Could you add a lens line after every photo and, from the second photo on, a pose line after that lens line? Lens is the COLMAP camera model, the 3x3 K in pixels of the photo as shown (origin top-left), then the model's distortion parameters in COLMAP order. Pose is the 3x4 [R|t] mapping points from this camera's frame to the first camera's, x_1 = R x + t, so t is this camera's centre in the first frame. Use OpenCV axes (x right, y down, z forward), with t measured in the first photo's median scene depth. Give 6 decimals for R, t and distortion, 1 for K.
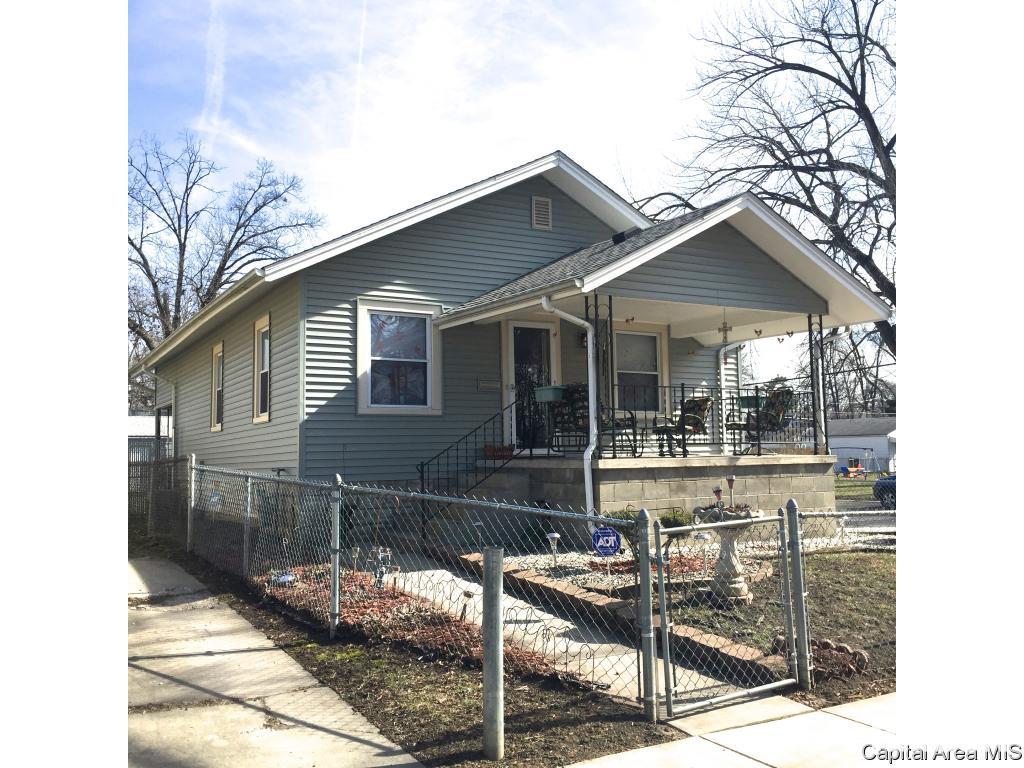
lens RADIAL K [[872.4, 0, 514.7], [0, 872.4, 379.5], [0, 0, 1]] dist [0.061763, -0.063062]
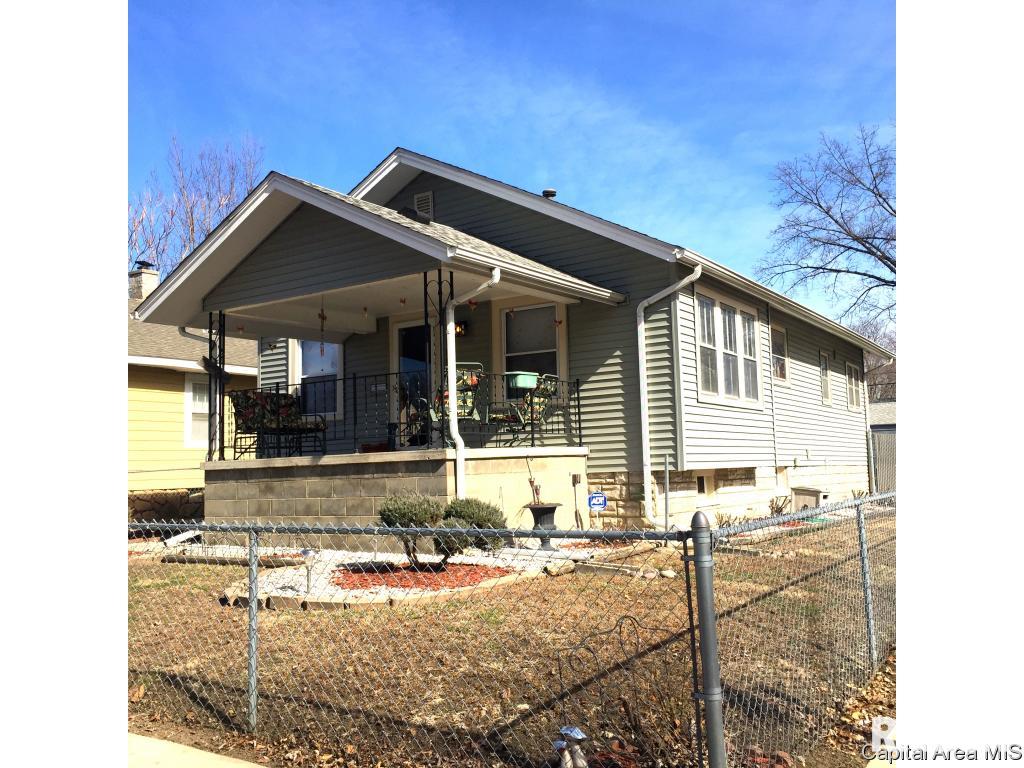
lens RADIAL K [[872.4, 0, 514.7], [0, 872.4, 379.5], [0, 0, 1]] dist [0.061763, -0.063062]
pose [[0.454218, -0.087081, -0.886624, 1.120020], [0.104658, 0.993536, -0.043965, 0.068069], [0.884722, -0.072823, 0.460396, 0.735576]]
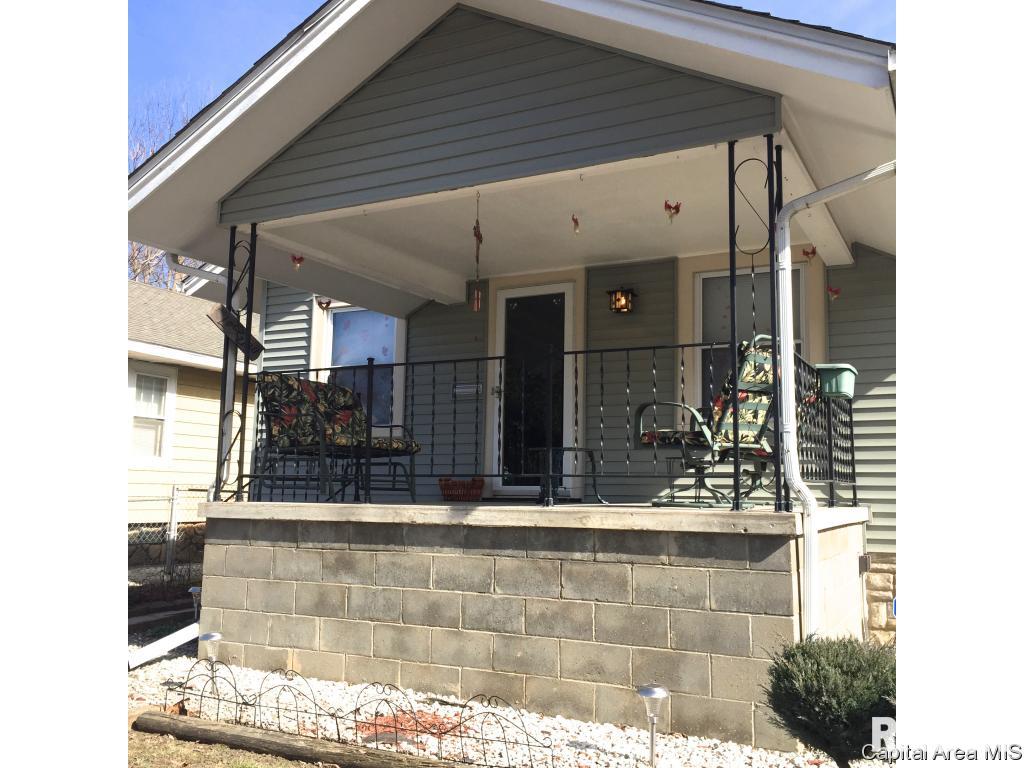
lens RADIAL K [[887.4, 0, 512.0], [0, 887.4, 384.0], [0, 0, 1]] dist [0.072815, 0.000972]
pose [[0.533672, -0.082271, -0.841680, 0.636718], [0.050849, 0.996578, -0.065171, 0.054076], [0.844161, -0.008018, 0.536029, 0.742184]]
